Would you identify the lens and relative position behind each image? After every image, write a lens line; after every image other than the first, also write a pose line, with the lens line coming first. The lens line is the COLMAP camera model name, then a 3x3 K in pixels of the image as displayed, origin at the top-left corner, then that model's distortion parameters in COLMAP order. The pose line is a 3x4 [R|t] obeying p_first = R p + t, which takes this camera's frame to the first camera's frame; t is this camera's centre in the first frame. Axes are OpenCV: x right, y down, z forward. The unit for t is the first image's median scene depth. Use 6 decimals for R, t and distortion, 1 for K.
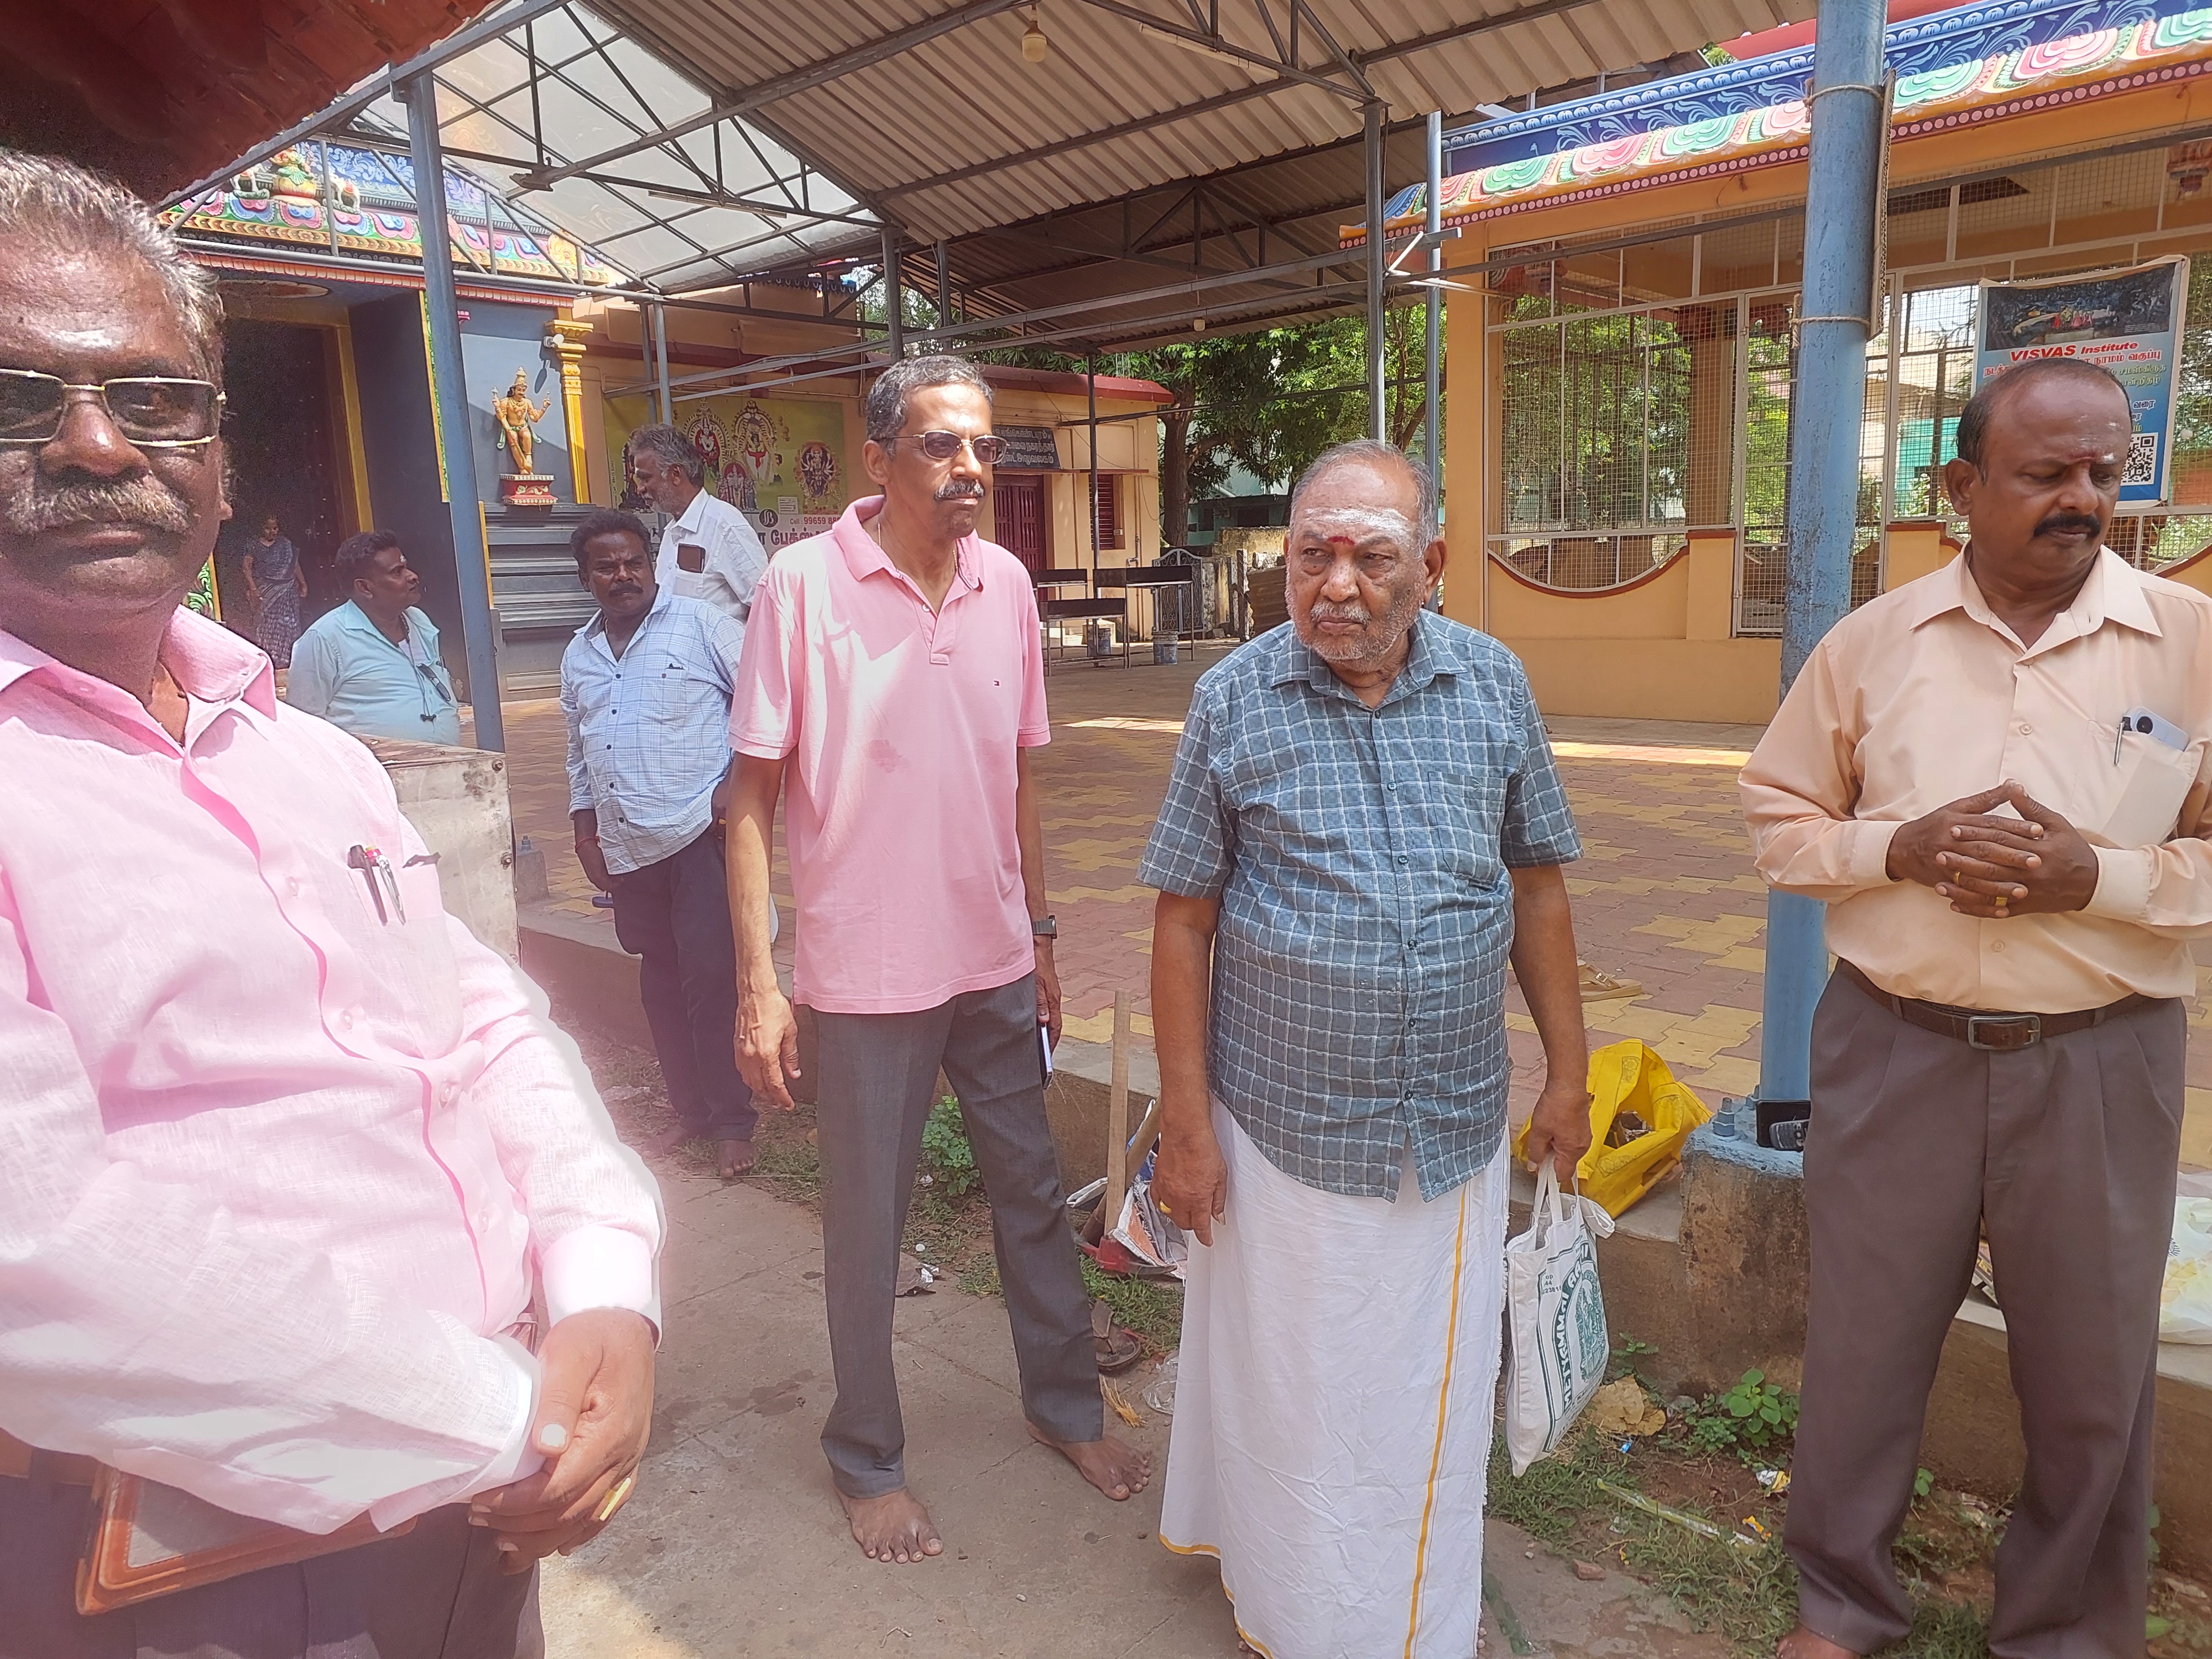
lens RADIAL K [[1490.6, 0, 1083.9], [0, 1490.6, 812.2], [0, 0, 1]] dist [0.019934, -0.017274]
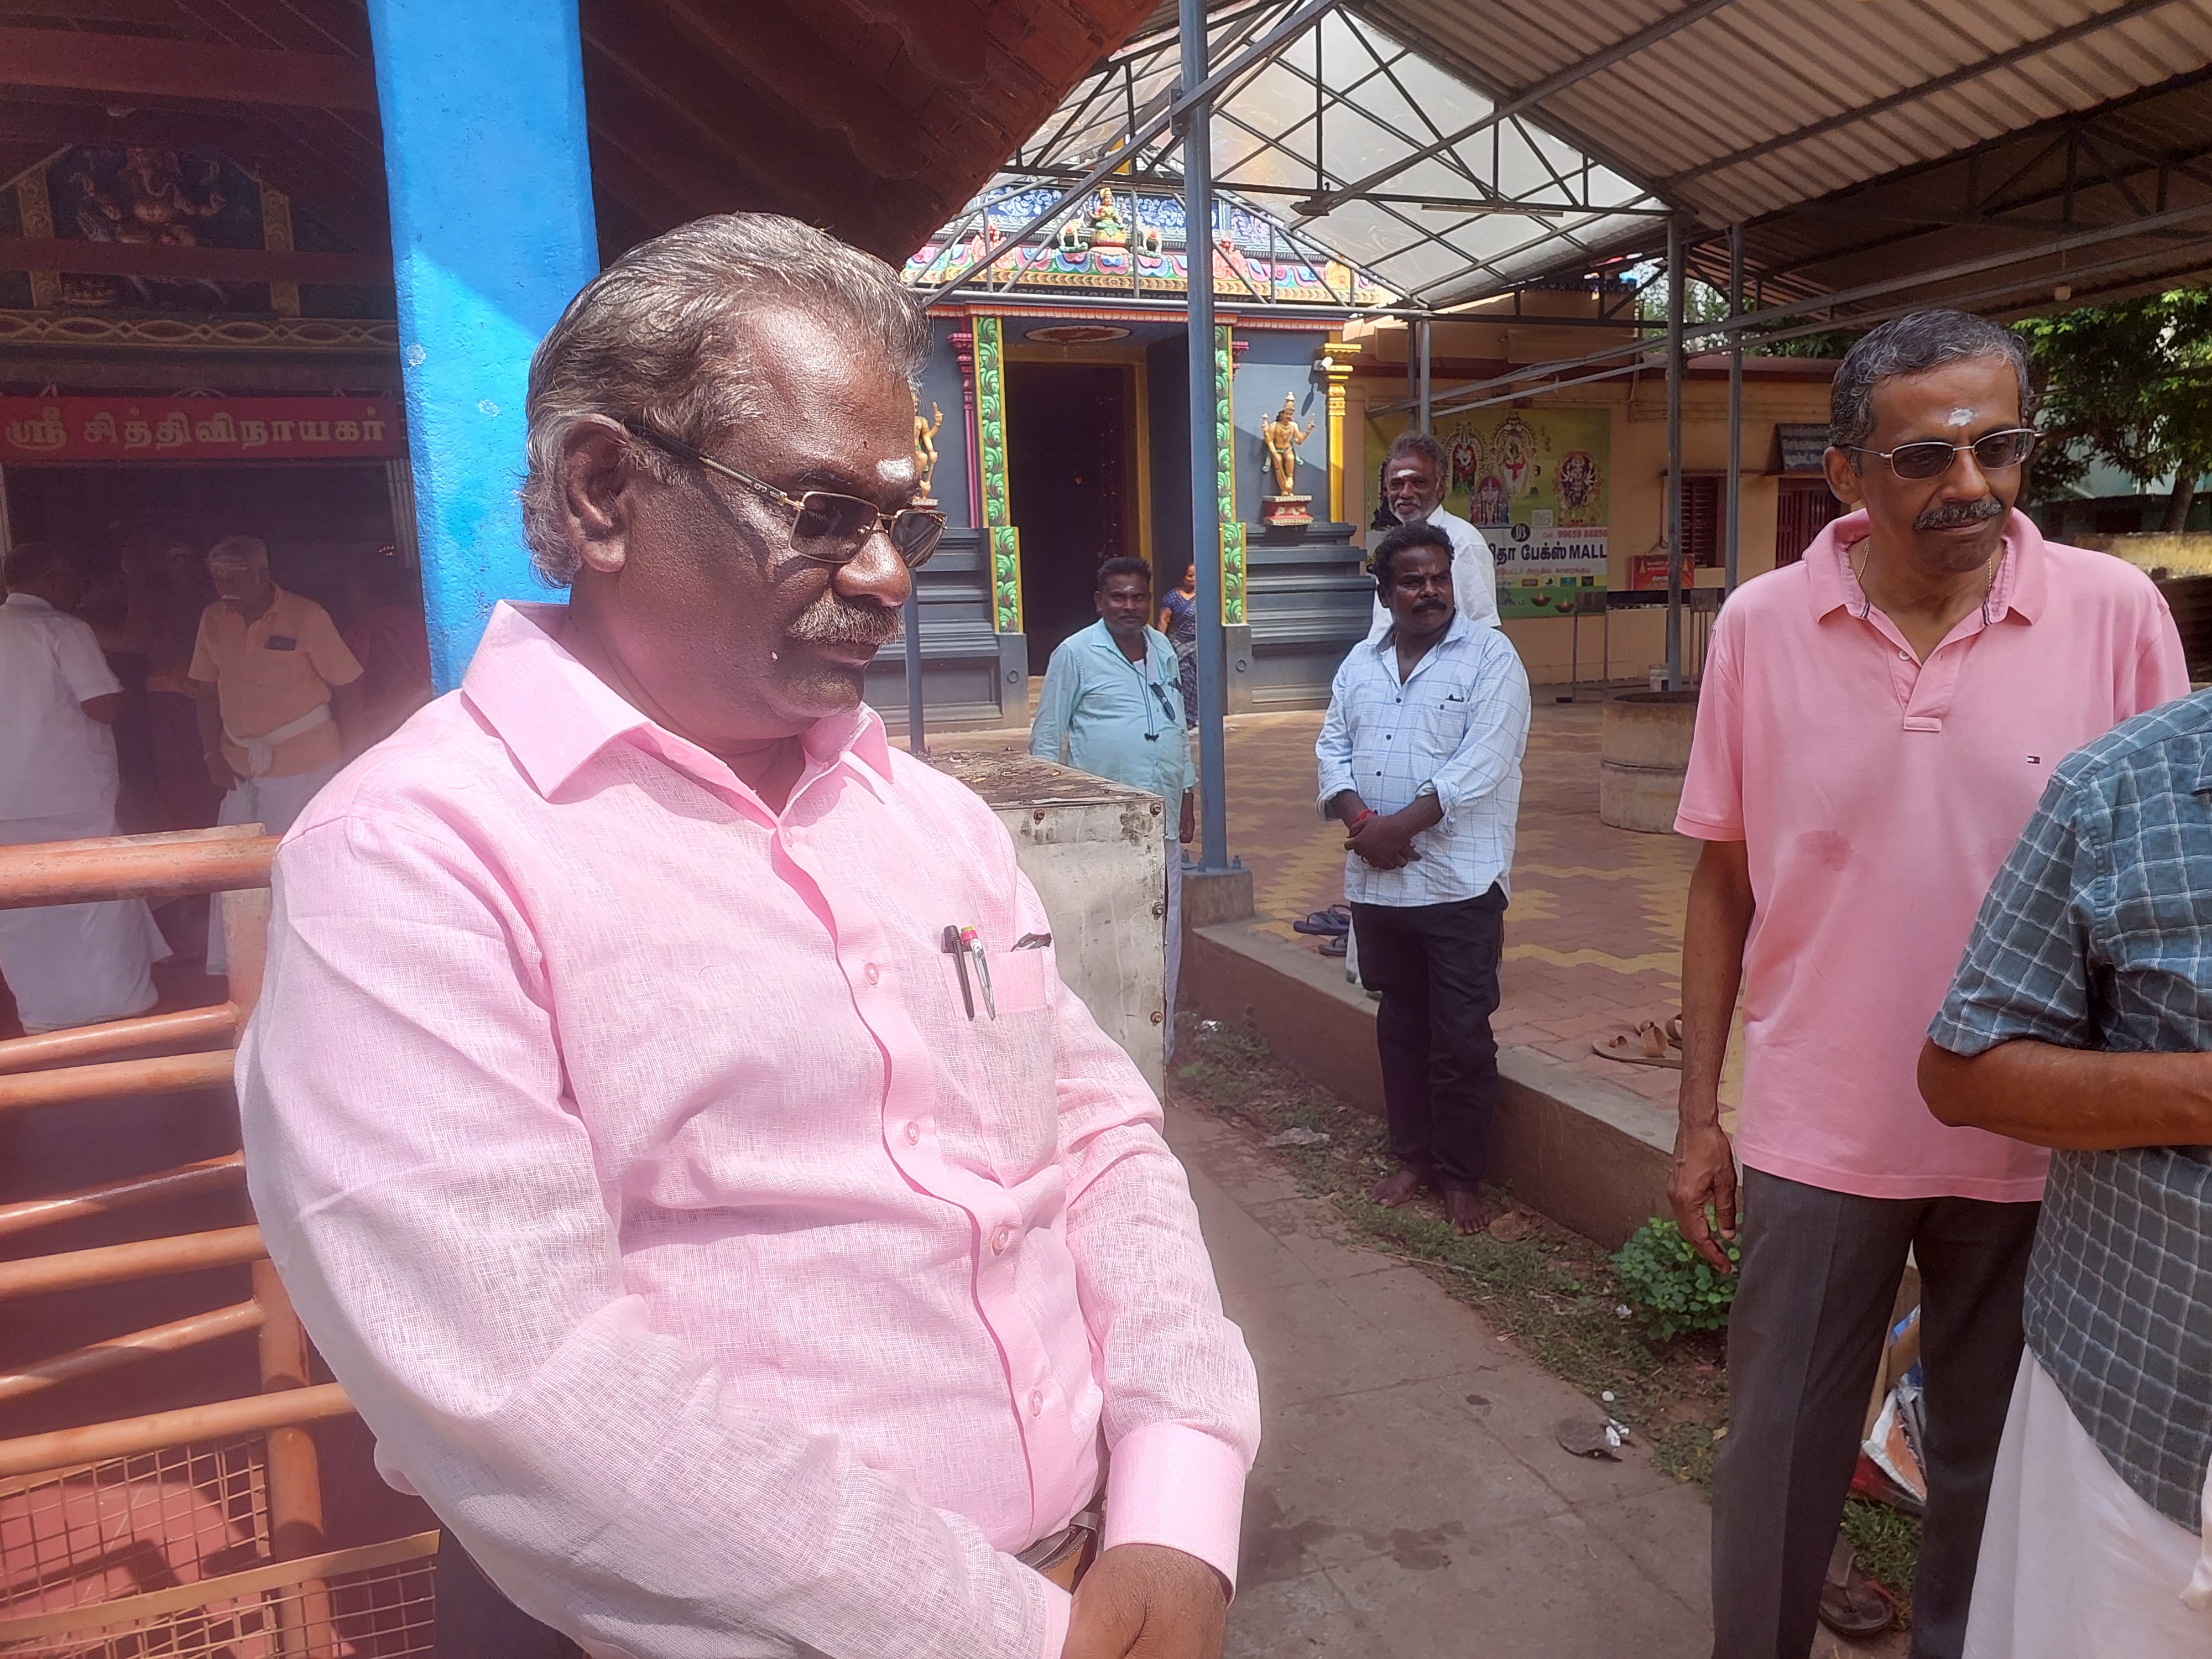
lens RADIAL K [[1490.6, 0, 1120.9], [0, 1490.6, 816.6], [0, 0, 1]] dist [0.019934, -0.017274]
pose [[0.893289, 0.070954, -0.443847, -0.000803], [-0.073499, 0.997229, 0.011495, -0.007840], [0.443432, 0.022354, 0.896029, 0.031854]]
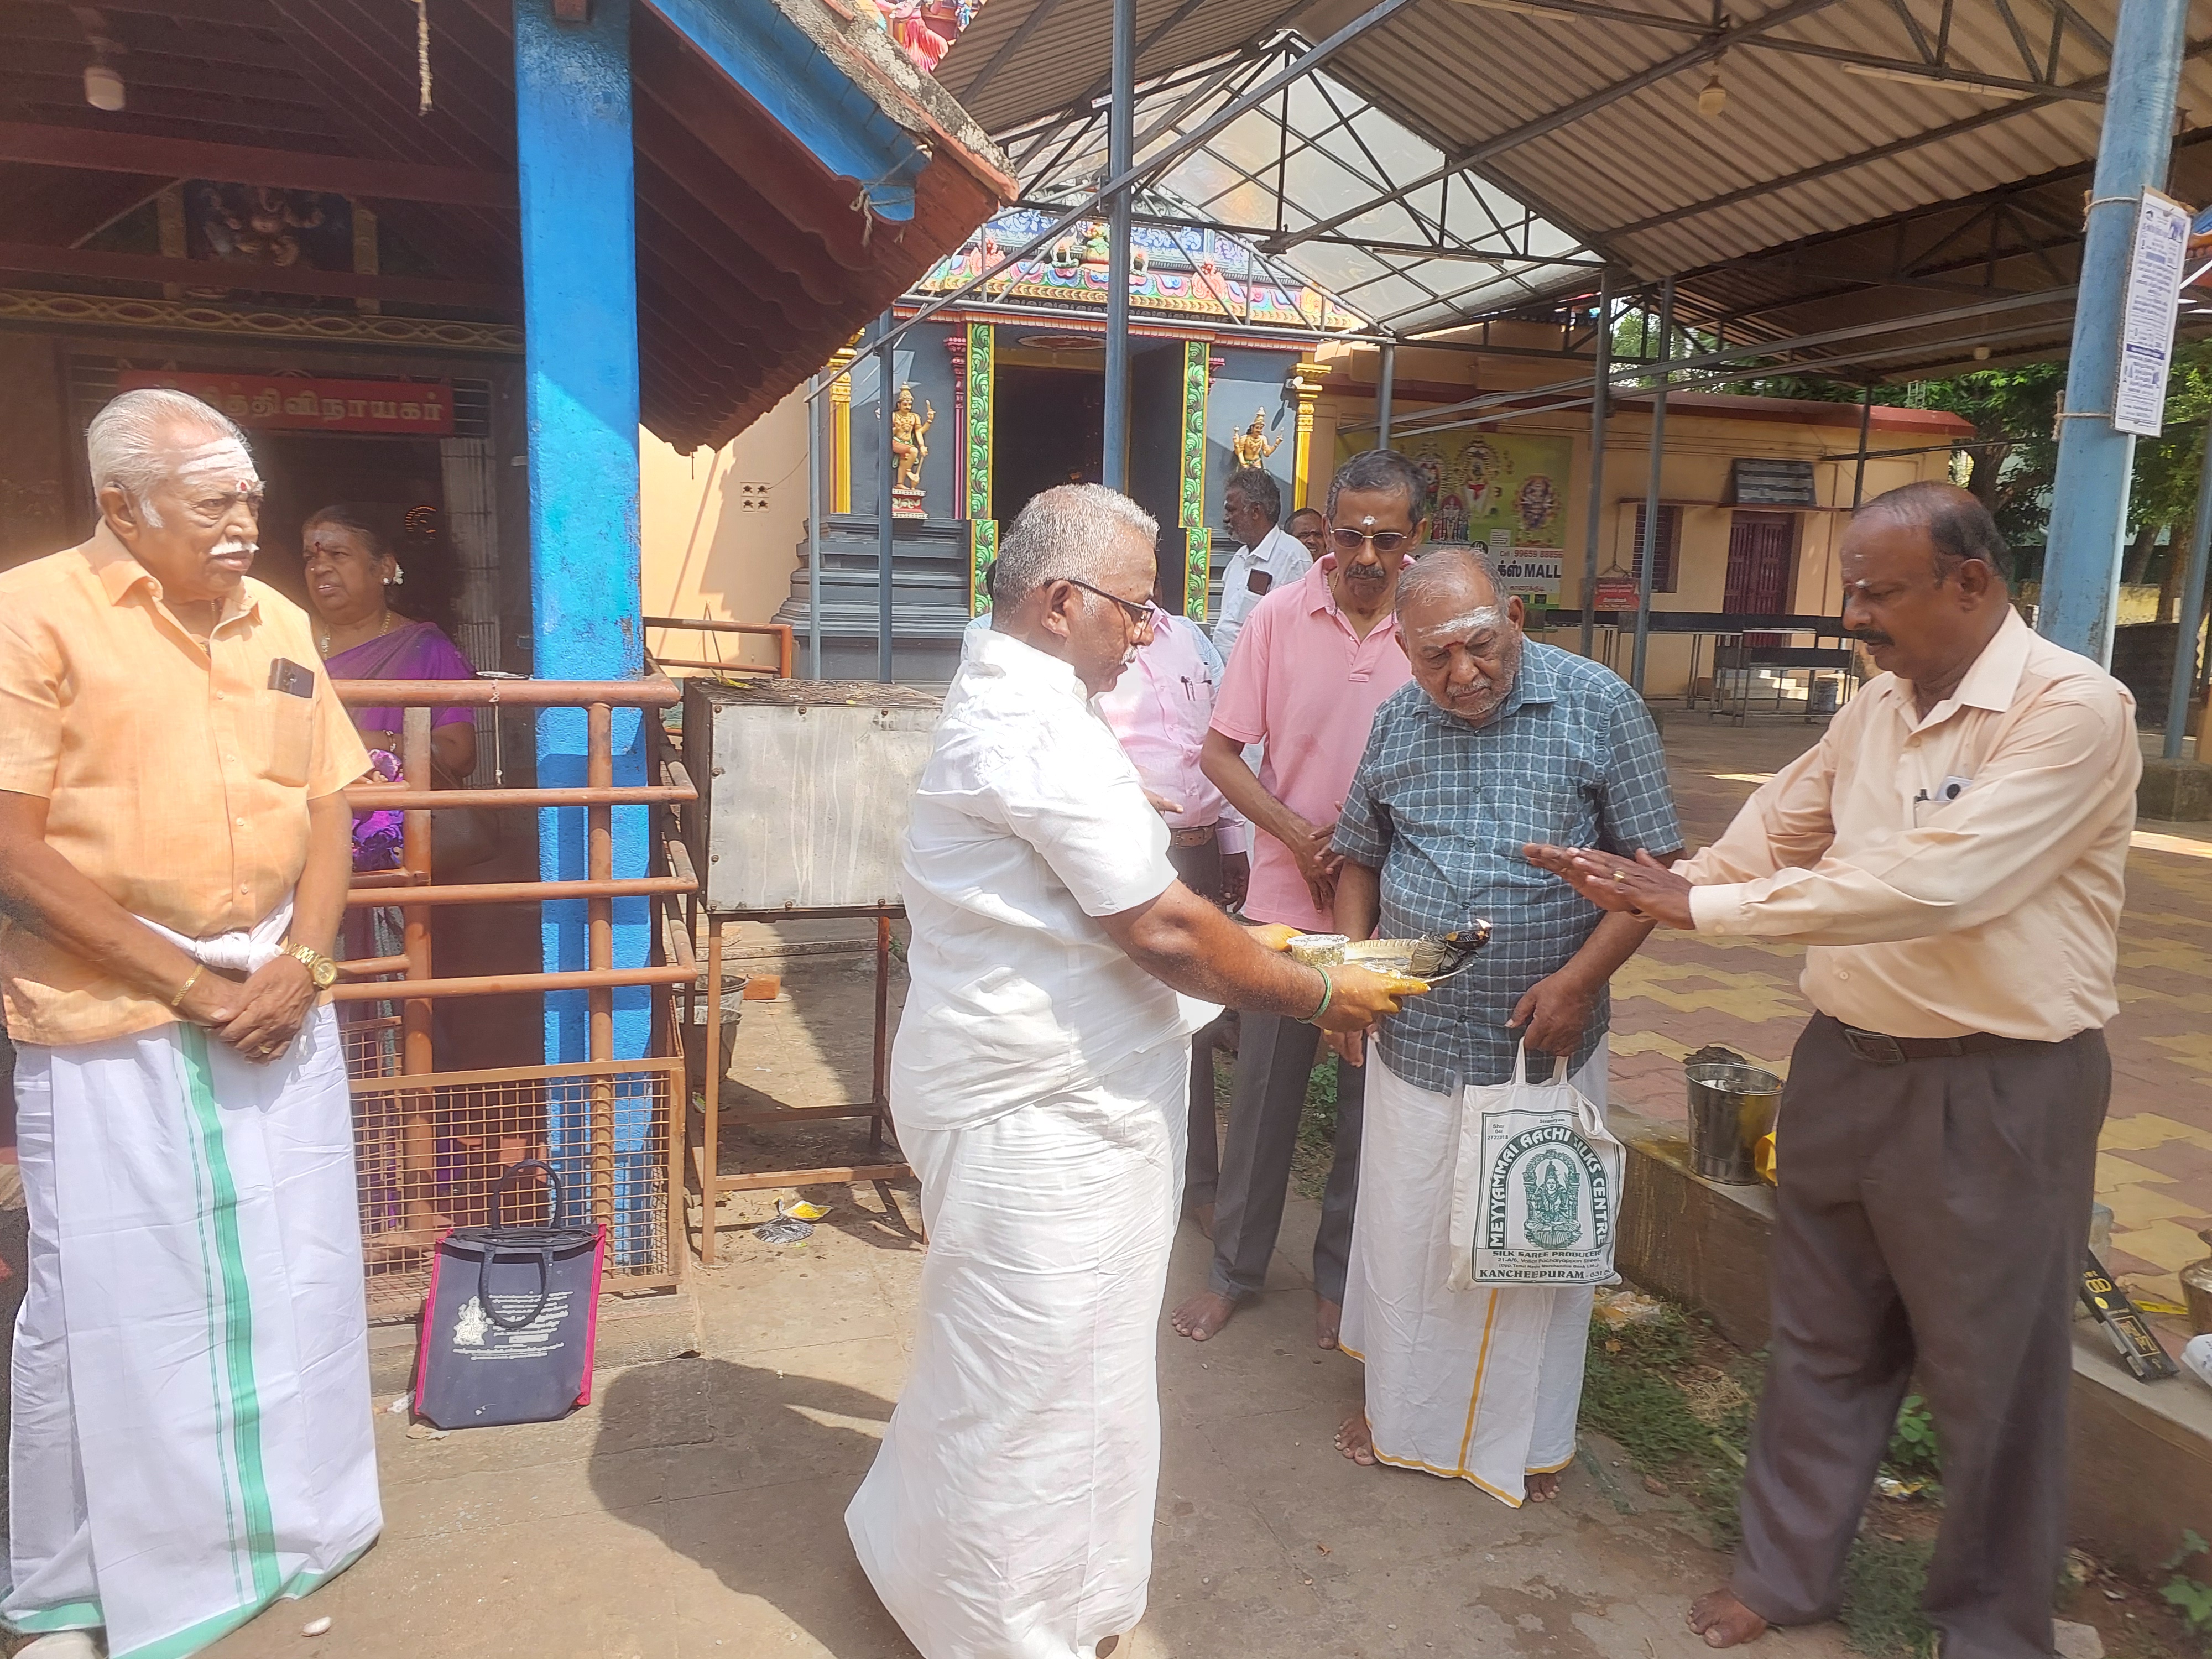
lens RADIAL K [[1490.6, 0, 1109.5], [0, 1490.6, 859.4], [0, 0, 1]] dist [0.019934, -0.017274]
pose [[0.884393, 0.134218, -0.447029, 0.083760], [-0.128080, 0.990783, 0.044085, 0.004601], [0.448826, 0.018267, 0.893432, -0.054141]]
